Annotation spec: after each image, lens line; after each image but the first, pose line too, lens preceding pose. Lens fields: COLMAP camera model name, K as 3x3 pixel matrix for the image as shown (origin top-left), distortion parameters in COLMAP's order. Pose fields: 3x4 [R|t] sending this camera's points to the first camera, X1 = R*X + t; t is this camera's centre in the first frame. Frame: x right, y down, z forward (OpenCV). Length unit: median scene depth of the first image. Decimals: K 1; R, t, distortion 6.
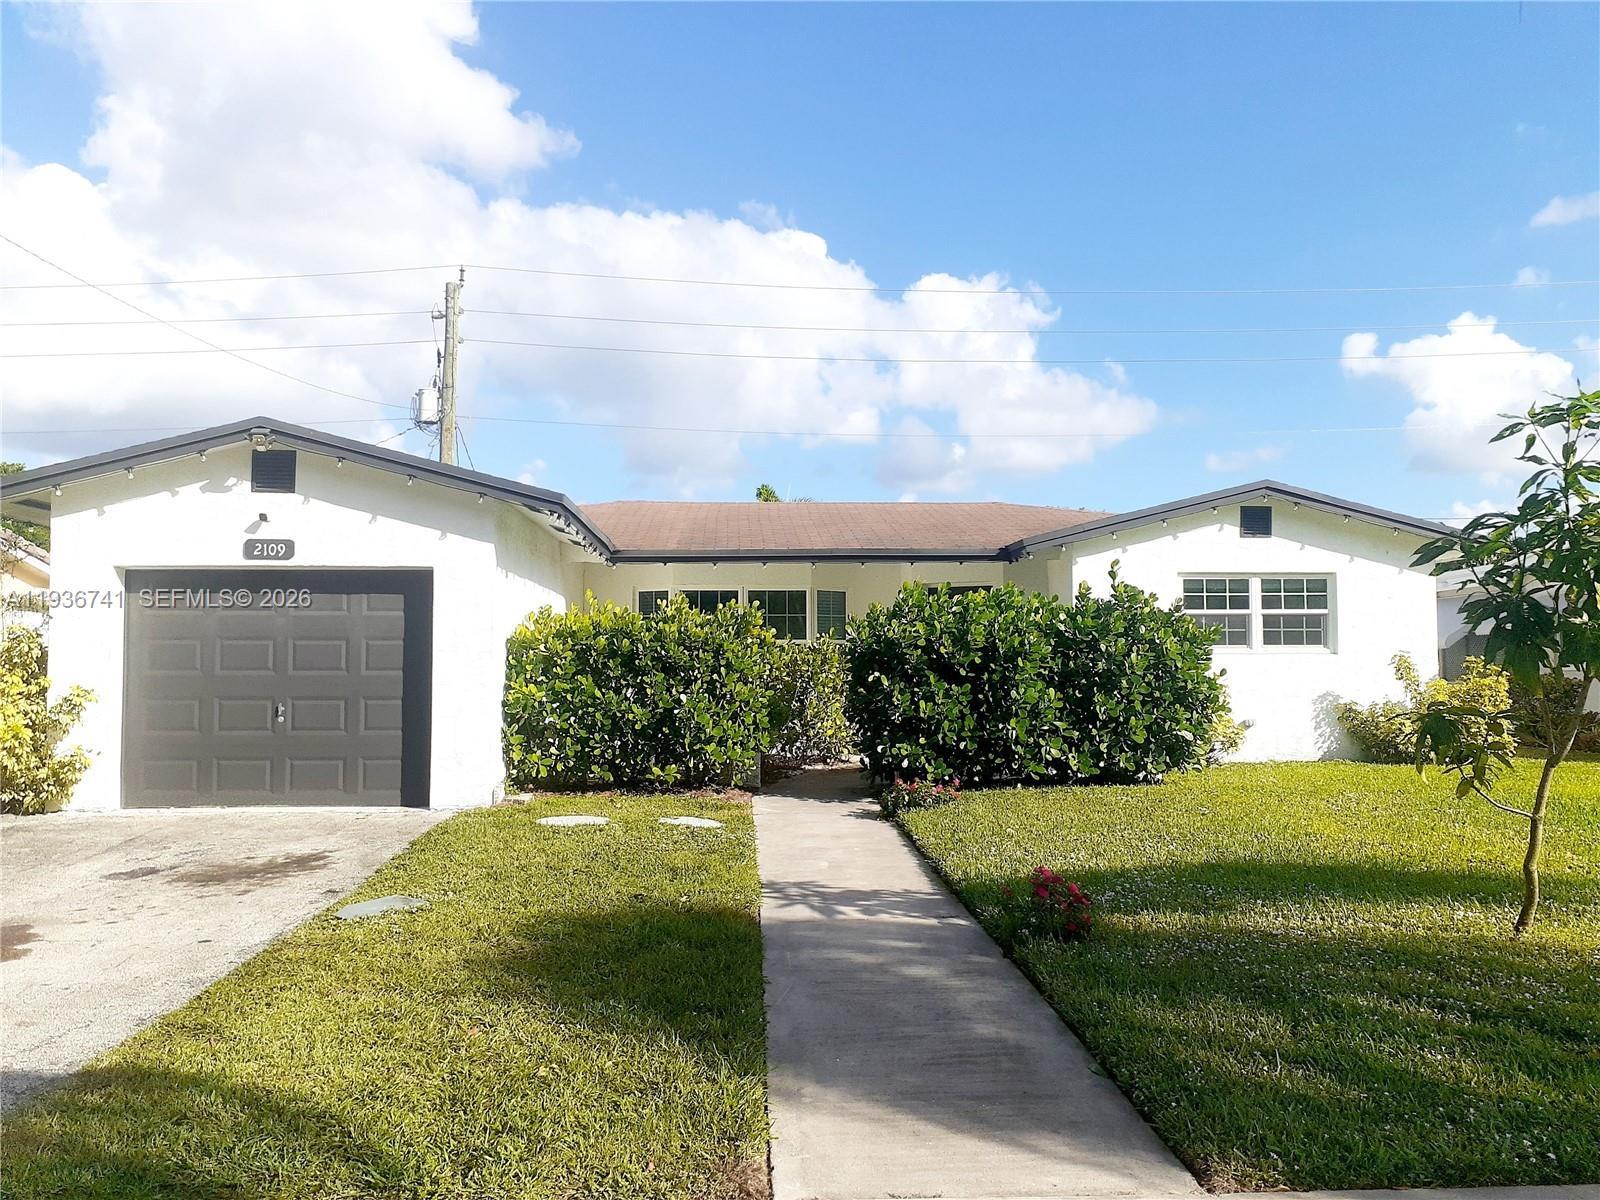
lens RADIAL K [[1331.3, 0, 801.4], [0, 1331.3, 608.5], [0, 0, 1]] dist [0.042729, -0.028605]
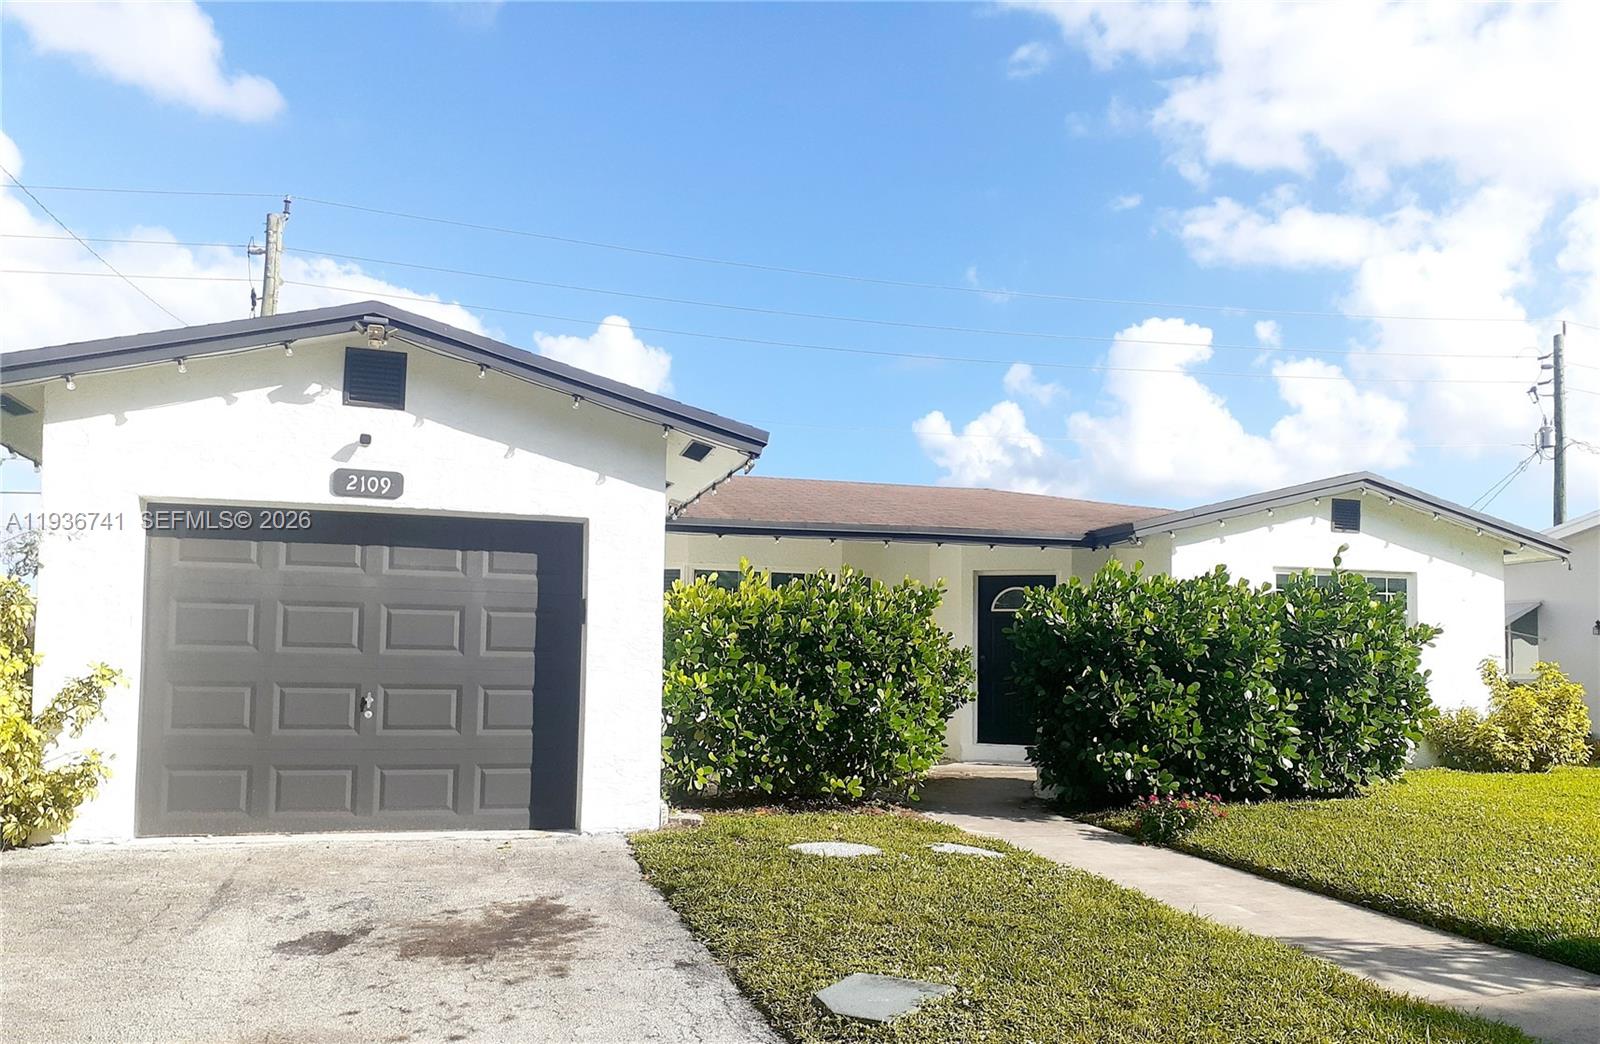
lens RADIAL K [[1311.0, 0, 822.5], [0, 1311.0, 611.7], [0, 0, 1]] dist [0.042931, -0.015019]
pose [[0.972799, 0.027562, 0.230006, -0.309475], [-0.027867, 0.999610, -0.001924, 0.019934], [-0.229969, -0.004538, 0.973187, 0.228774]]
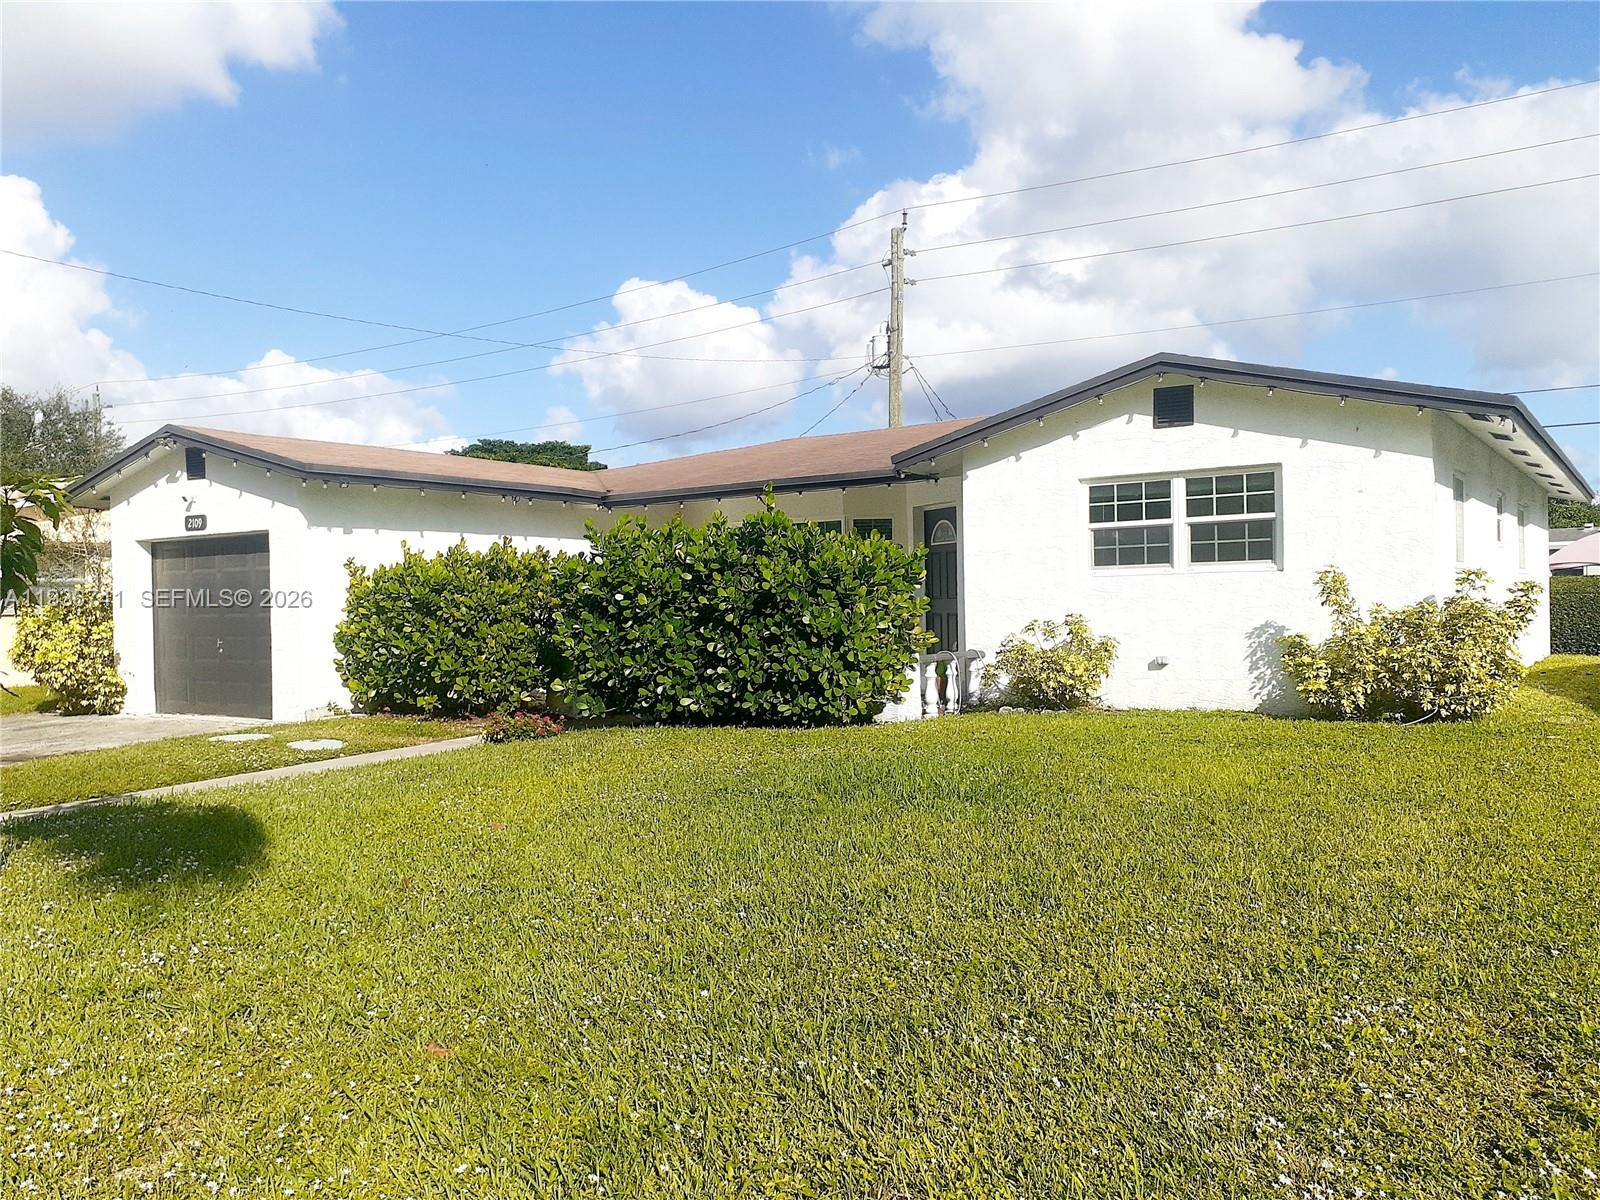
lens RADIAL K [[1331.3, 0, 792.1], [0, 1331.3, 594.7], [0, 0, 1]] dist [0.042729, -0.028605]
pose [[0.784827, -0.018943, -0.619425, 0.855458], [0.048756, 0.998322, 0.031244, 0.013426], [0.617793, -0.054721, 0.784434, 0.313834]]
